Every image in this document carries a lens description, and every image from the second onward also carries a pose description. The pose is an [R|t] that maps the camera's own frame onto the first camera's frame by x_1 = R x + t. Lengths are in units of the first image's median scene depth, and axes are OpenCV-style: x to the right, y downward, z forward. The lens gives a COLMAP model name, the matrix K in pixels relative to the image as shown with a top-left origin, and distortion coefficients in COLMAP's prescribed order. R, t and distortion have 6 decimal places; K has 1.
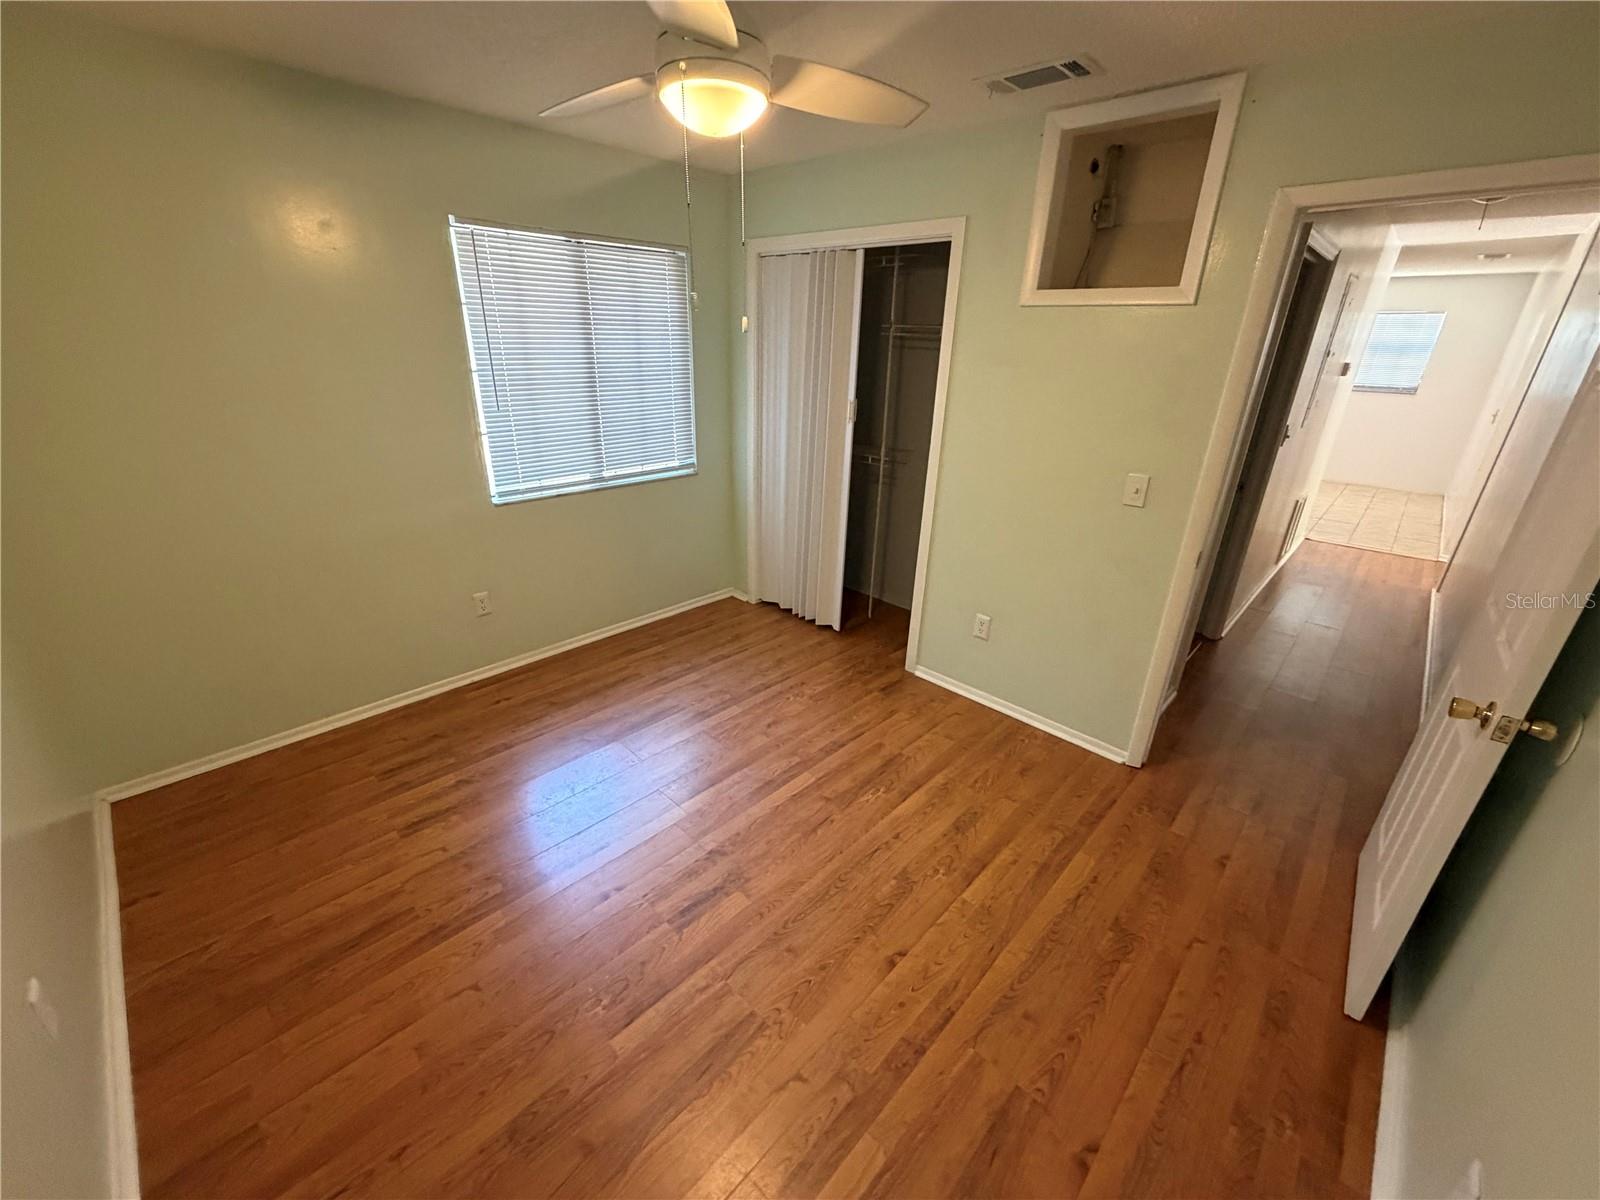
lens RADIAL K [[633.2, 0, 796.1], [0, 633.2, 602.8], [0, 0, 1]] dist [-0.001663, 0.000103]
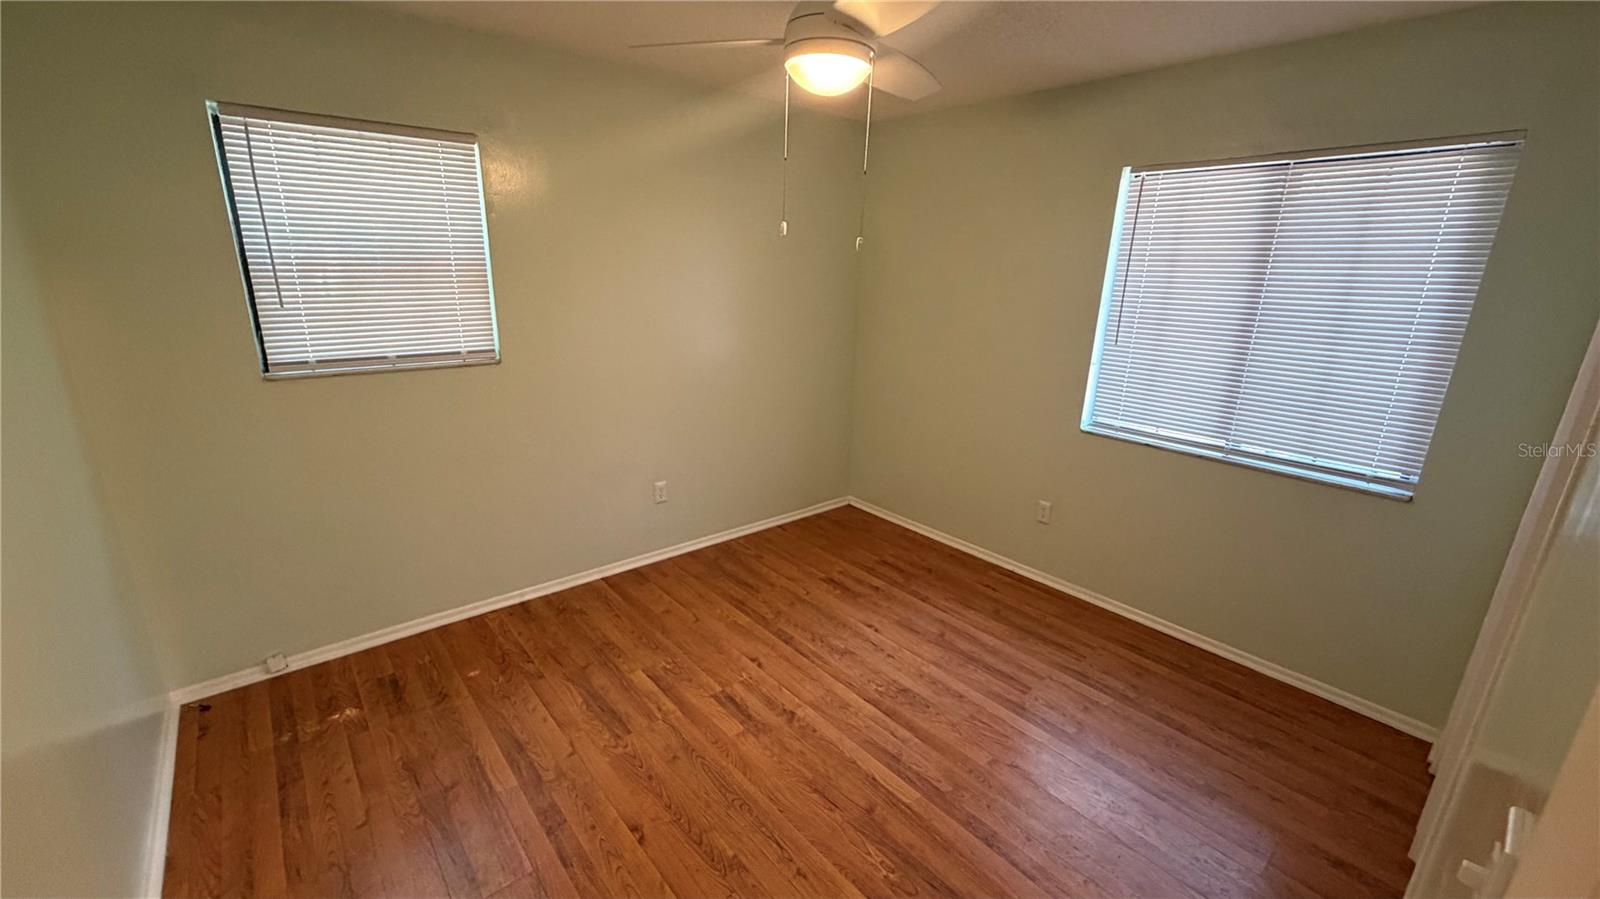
lens RADIAL K [[639.3, 0, 794.8], [0, 639.3, 447.9], [0, 0, 1]] dist [0.000467, 0.000307]
pose [[-0.094632, 0.246922, -0.964404, 0.738088], [-0.415241, 0.870663, 0.263667, -0.266147], [0.904776, 0.425412, 0.020140, 0.718777]]
